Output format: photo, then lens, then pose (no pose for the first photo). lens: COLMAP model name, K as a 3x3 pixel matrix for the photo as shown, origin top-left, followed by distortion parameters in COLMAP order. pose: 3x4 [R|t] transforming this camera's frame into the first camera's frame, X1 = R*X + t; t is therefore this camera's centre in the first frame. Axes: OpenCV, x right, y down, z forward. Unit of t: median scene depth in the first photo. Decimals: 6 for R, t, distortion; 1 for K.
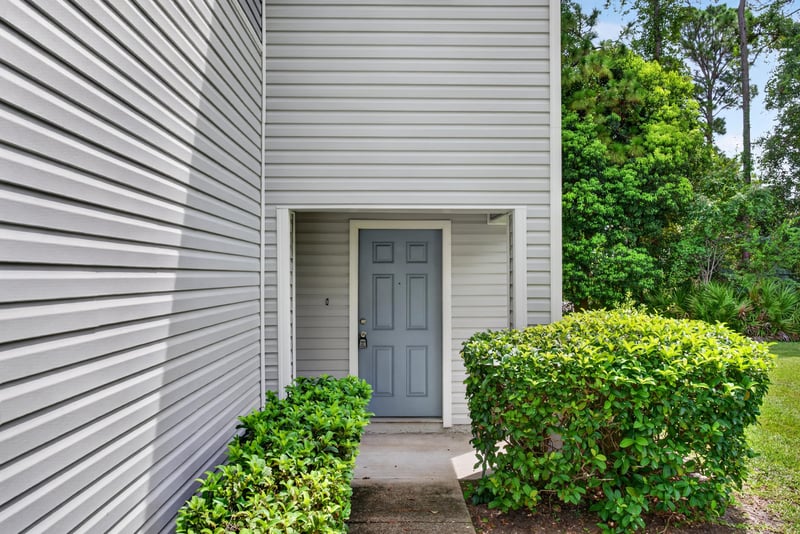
lens RADIAL K [[614.2, 0, 400.2], [0, 614.2, 268.5], [0, 0, 1]] dist [0.011373, 0.001997]
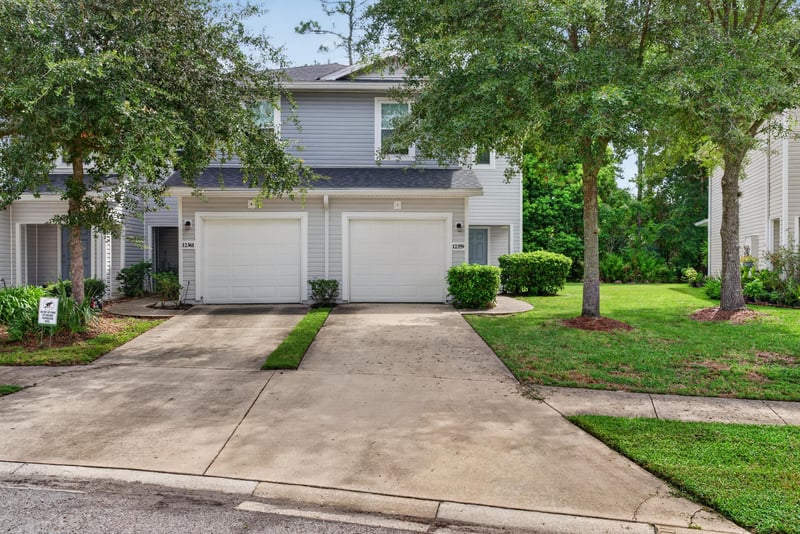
lens RADIAL K [[671.2, 0, 379.8], [0, 671.2, 271.1], [0, 0, 1]] dist [0.005518, -0.009175]
pose [[0.999799, 0.001378, 0.020009, -0.218102], [-0.001877, 0.999686, 0.024987, 0.027607], [-0.019968, -0.025020, 0.999488, -0.975192]]
